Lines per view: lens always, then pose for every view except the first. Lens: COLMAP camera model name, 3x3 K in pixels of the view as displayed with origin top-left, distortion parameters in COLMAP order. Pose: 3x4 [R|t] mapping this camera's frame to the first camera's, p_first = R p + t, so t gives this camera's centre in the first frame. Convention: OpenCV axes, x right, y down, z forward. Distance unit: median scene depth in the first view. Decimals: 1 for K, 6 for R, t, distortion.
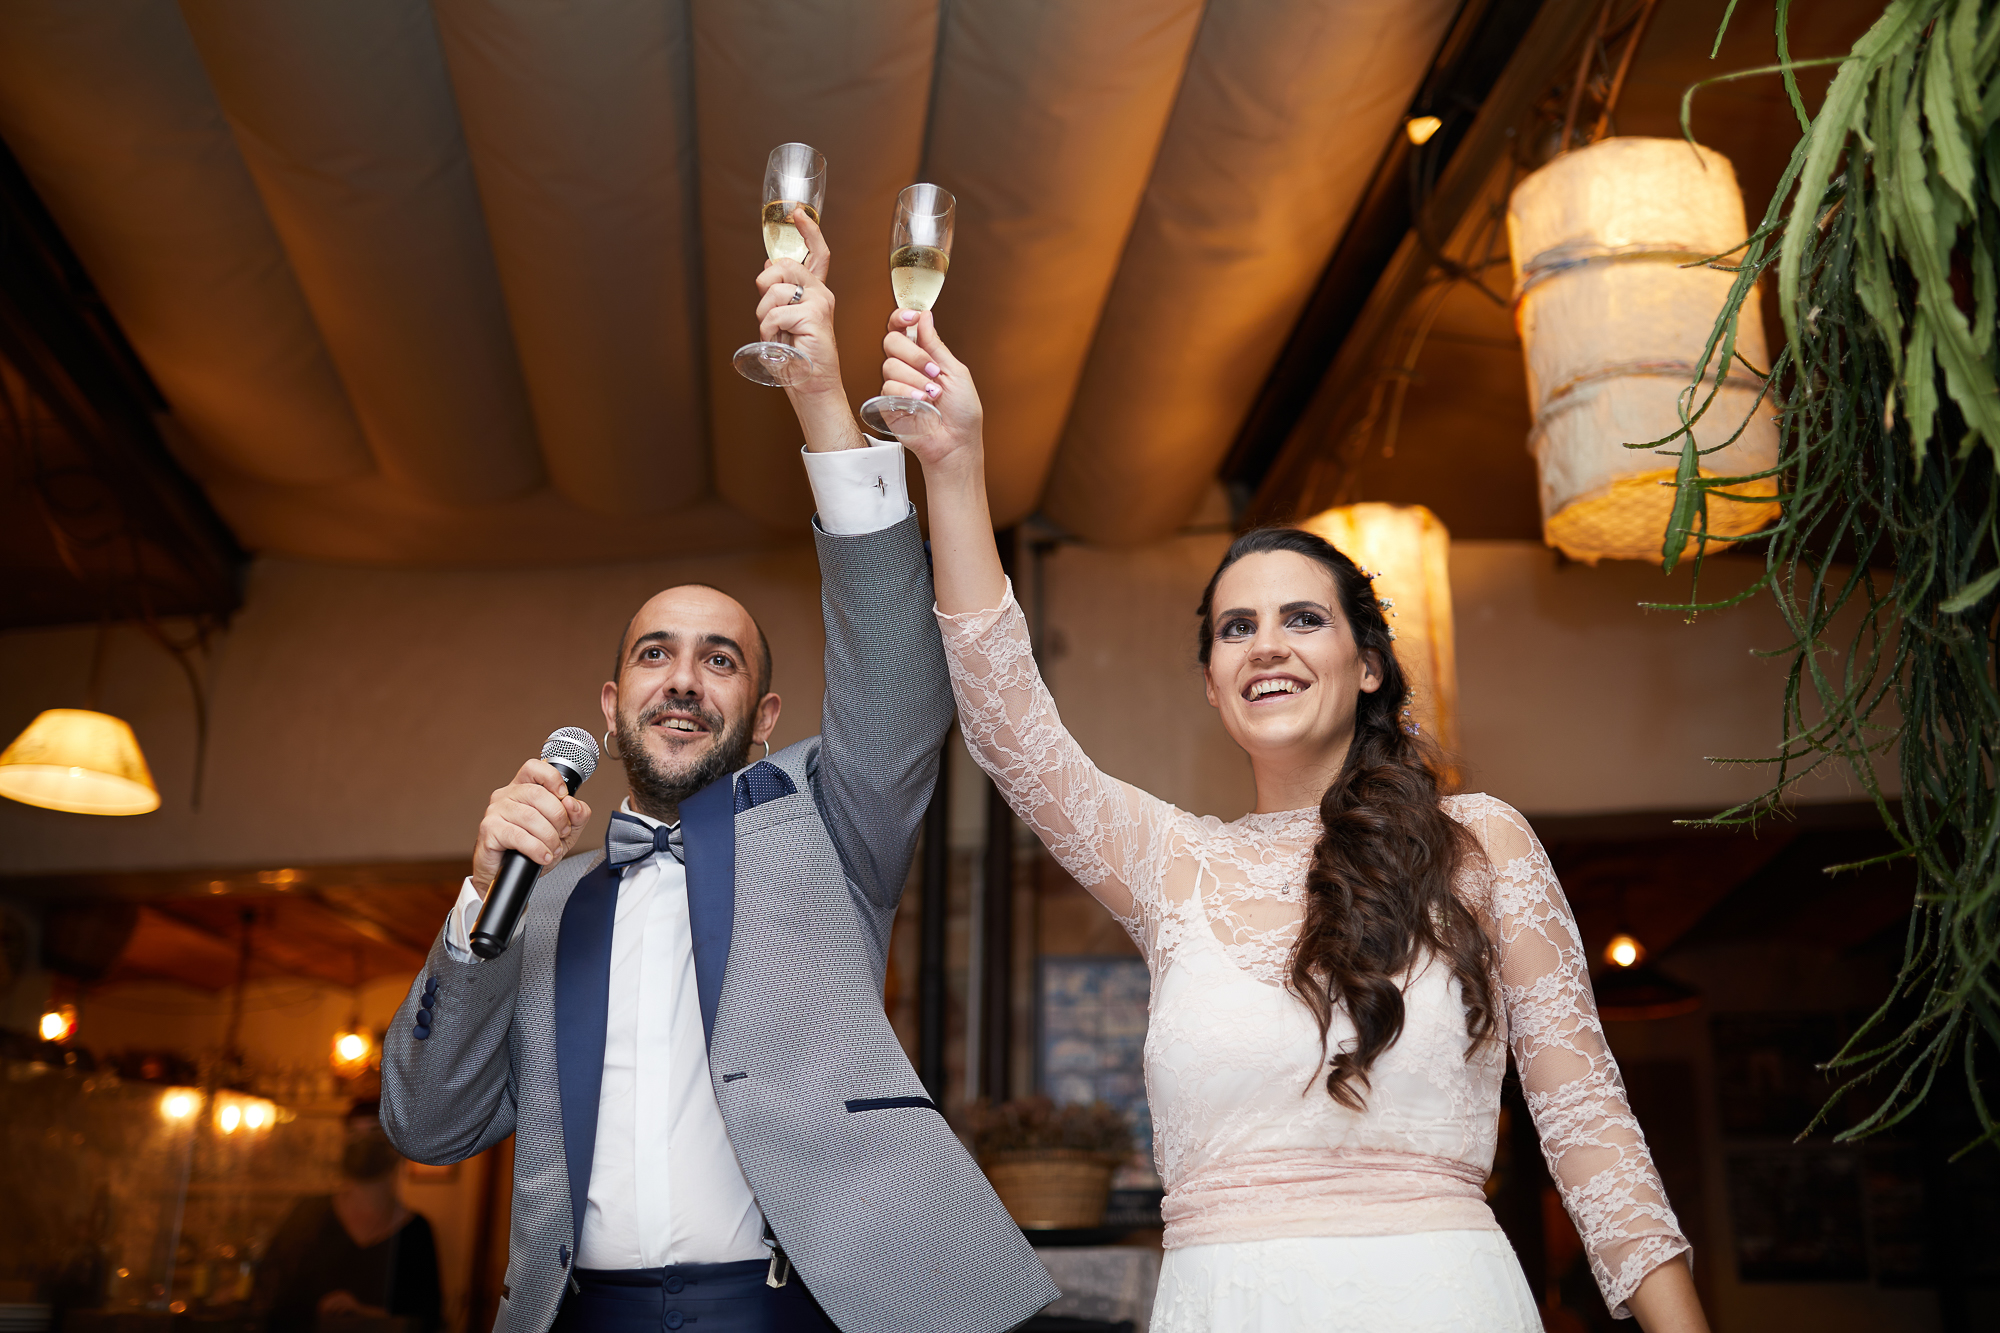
lens RADIAL K [[1974.0, 0, 999.3], [0, 1974.0, 665.6], [0, 0, 1]] dist [0.016537, 0.000000]
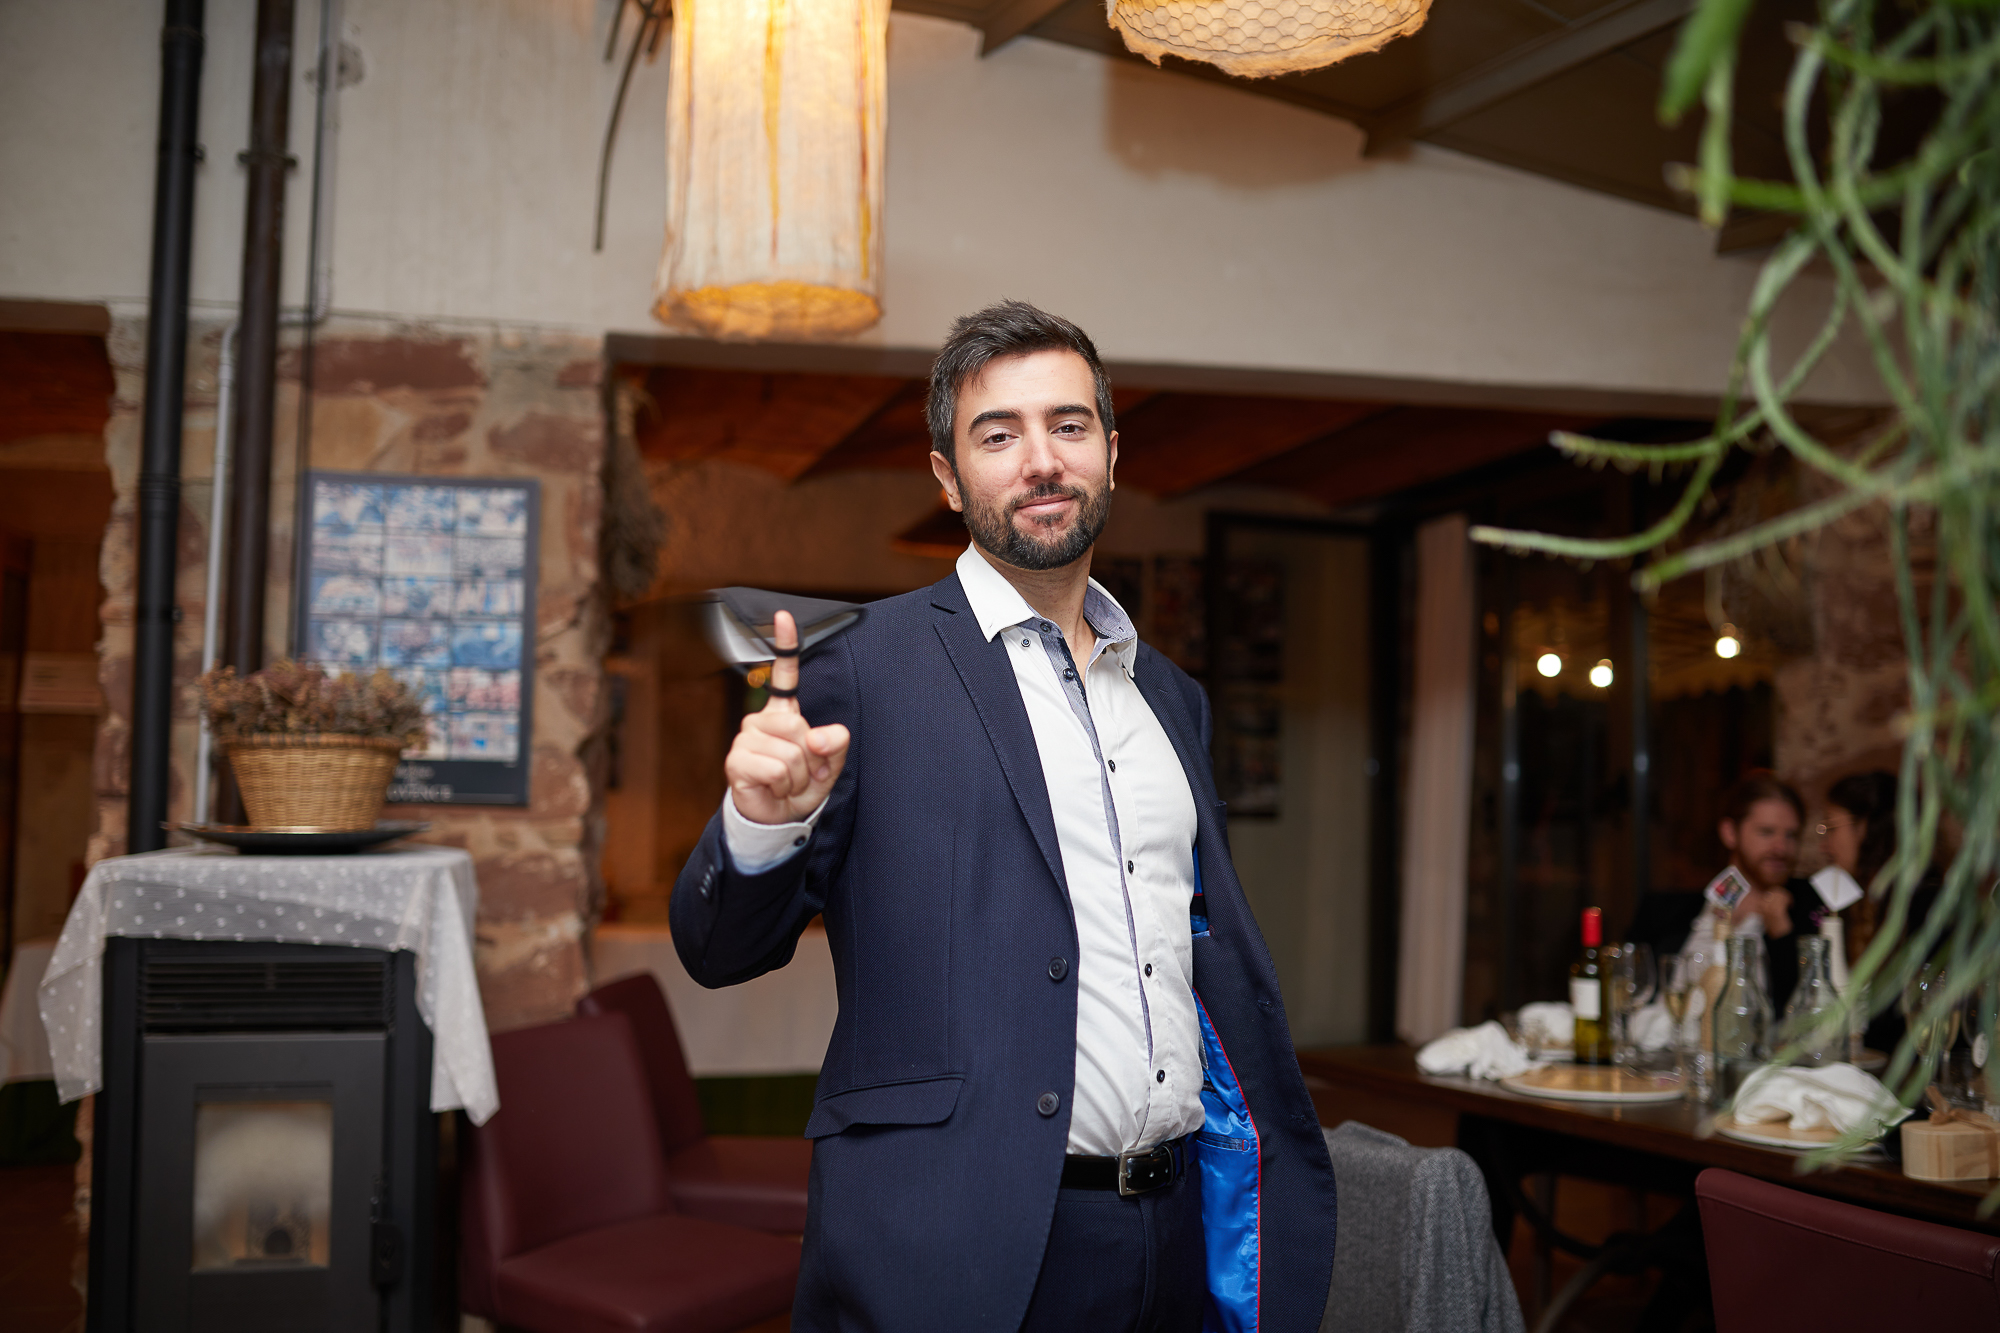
lens RADIAL K [[1974.0, 0, 997.2], [0, 1974.0, 669.4], [0, 0, 1]] dist [0.016537, 0.000000]
pose [[0.932973, 0.034069, 0.358331, -0.003511], [-0.126528, 0.963020, 0.237874, -0.001219], [-0.336976, -0.267268, 0.902782, 0.166204]]
